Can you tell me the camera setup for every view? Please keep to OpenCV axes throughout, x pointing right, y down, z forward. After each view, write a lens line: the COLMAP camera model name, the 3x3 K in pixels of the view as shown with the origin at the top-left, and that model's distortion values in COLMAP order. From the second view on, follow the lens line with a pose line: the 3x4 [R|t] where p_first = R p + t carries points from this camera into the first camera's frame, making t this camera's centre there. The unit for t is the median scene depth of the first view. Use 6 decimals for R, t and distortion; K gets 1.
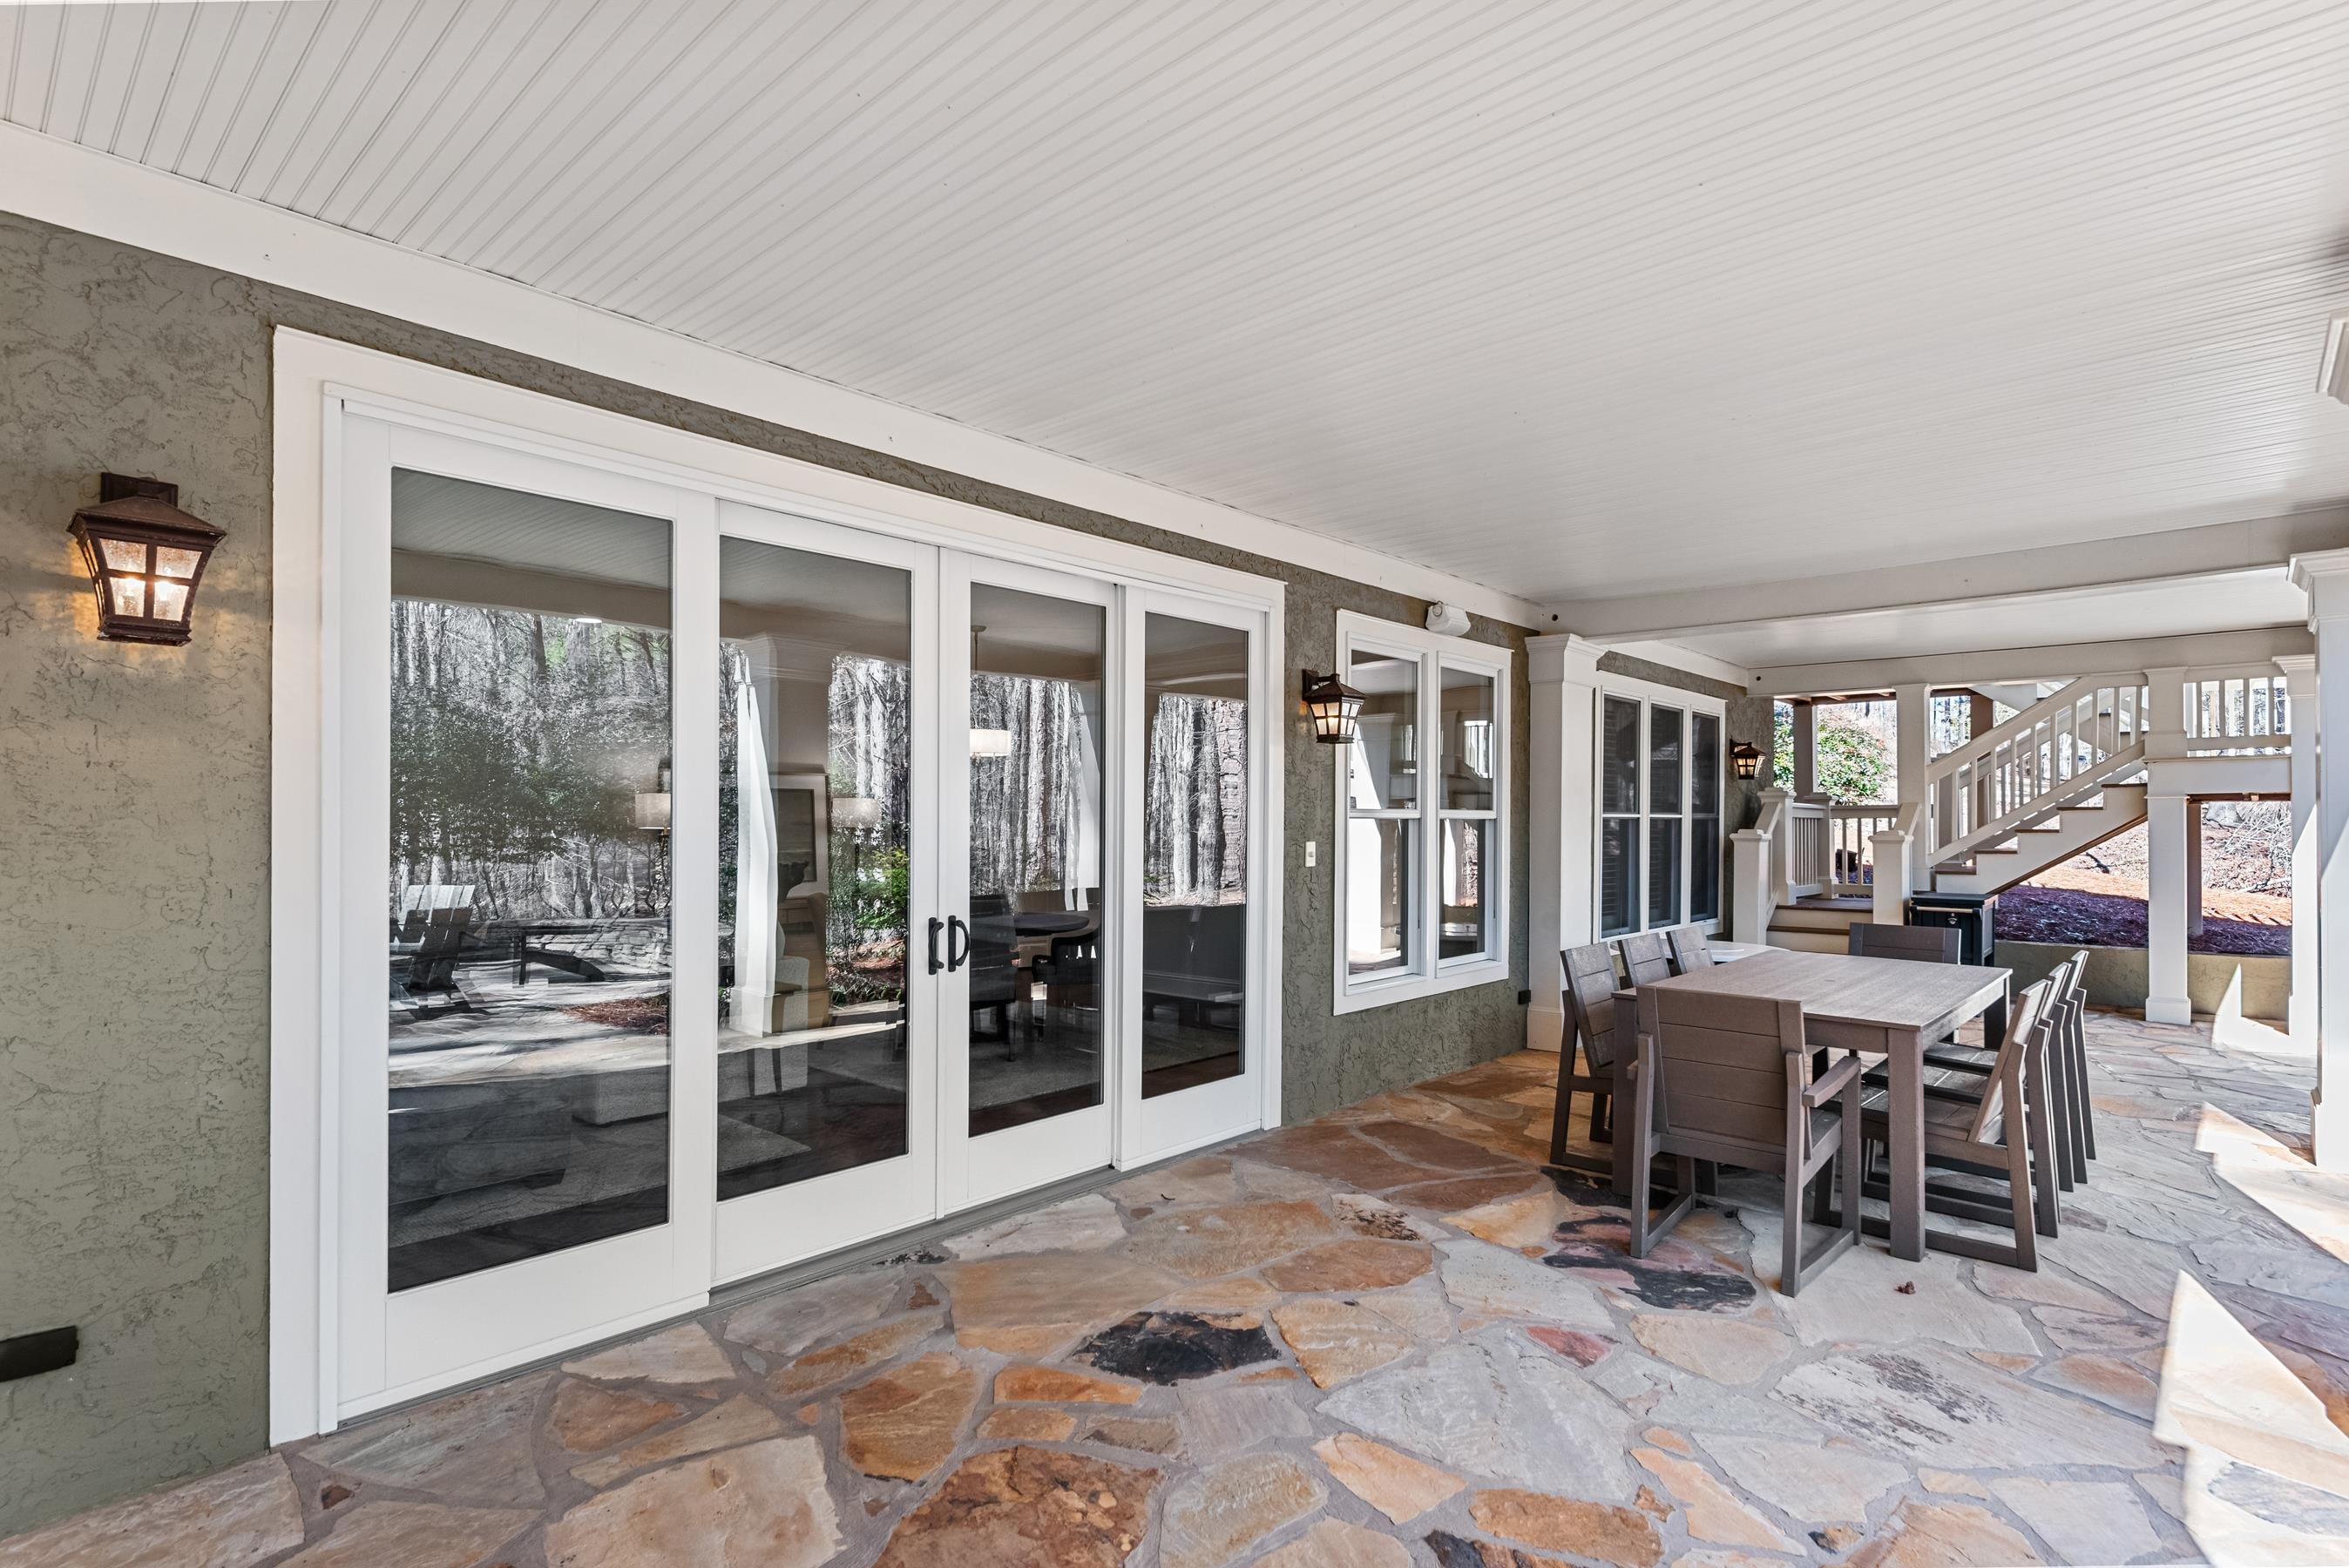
lens RADIAL K [[1153.6, 0, 1171.9], [0, 1153.6, 814.2], [0, 0, 1]] dist [-0.000590, -0.001185]
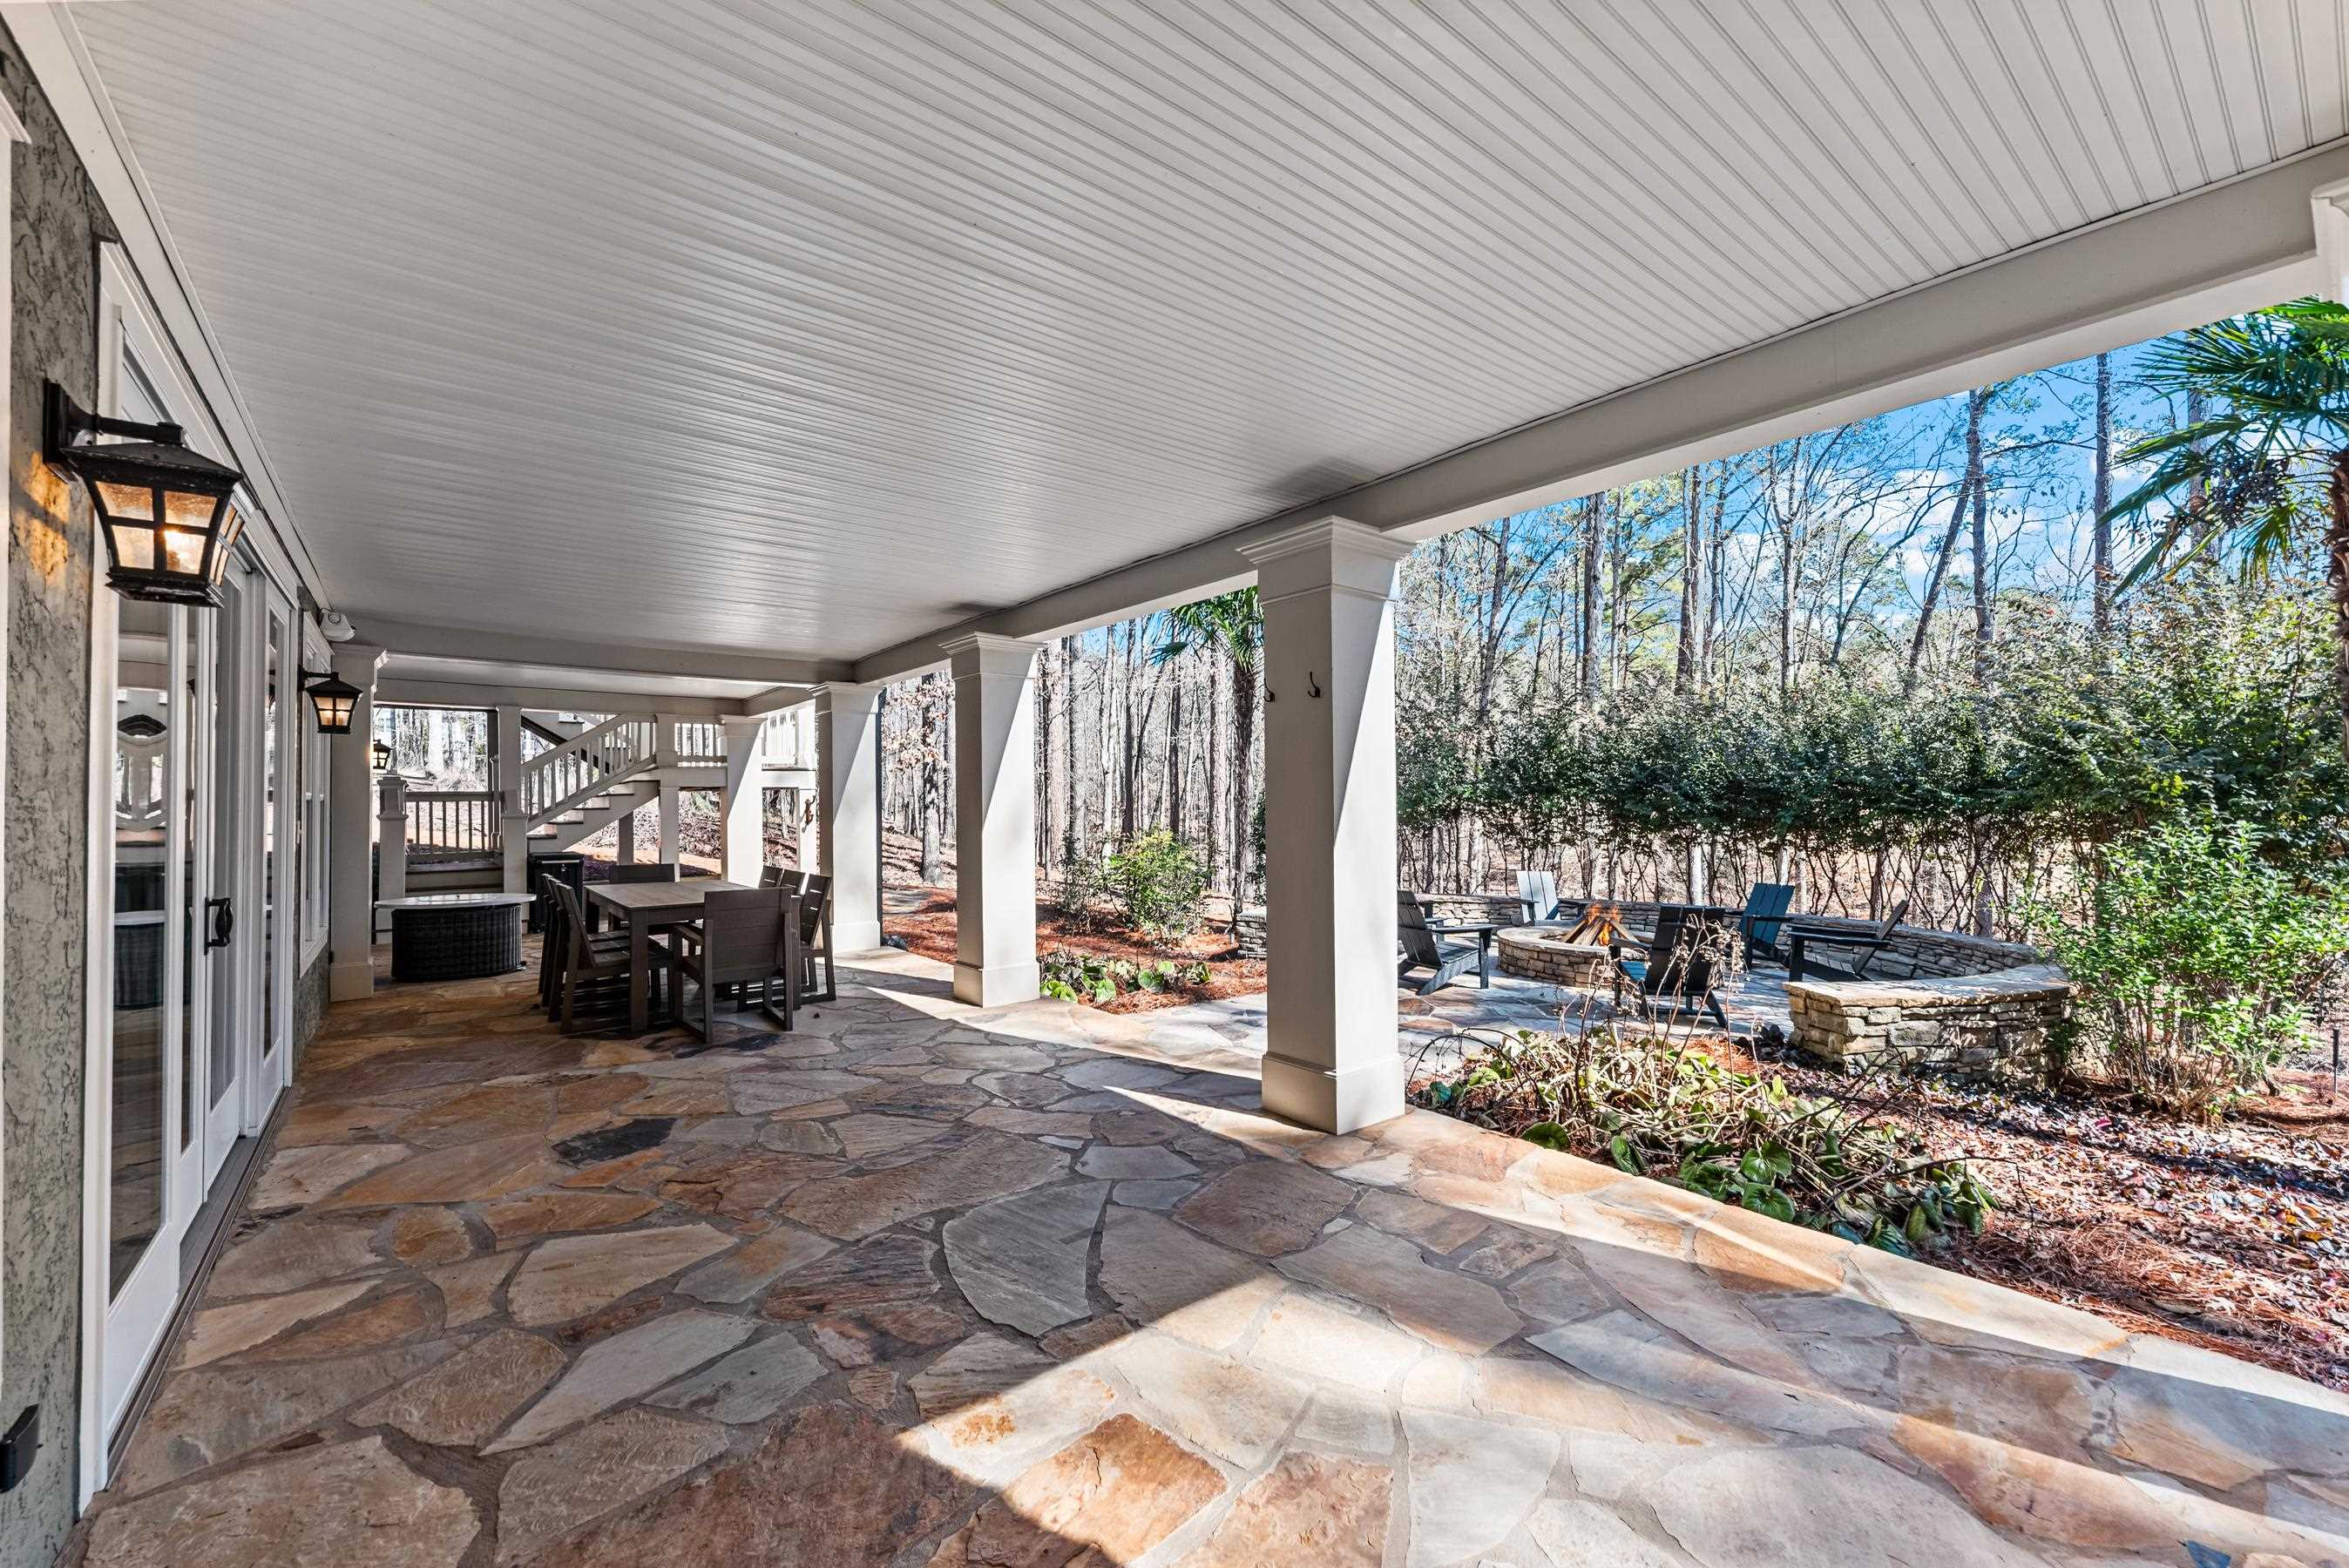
lens RADIAL K [[961.0, 0, 1174.5], [0, 961.0, 784.0], [0, 0, 1]] dist [0.000395, 0.000070]
pose [[0.159188, 0.017850, 0.987087, -1.226553], [-0.001072, 0.999839, -0.017908, 0.009136], [-0.987248, 0.001792, 0.159182, 0.065902]]
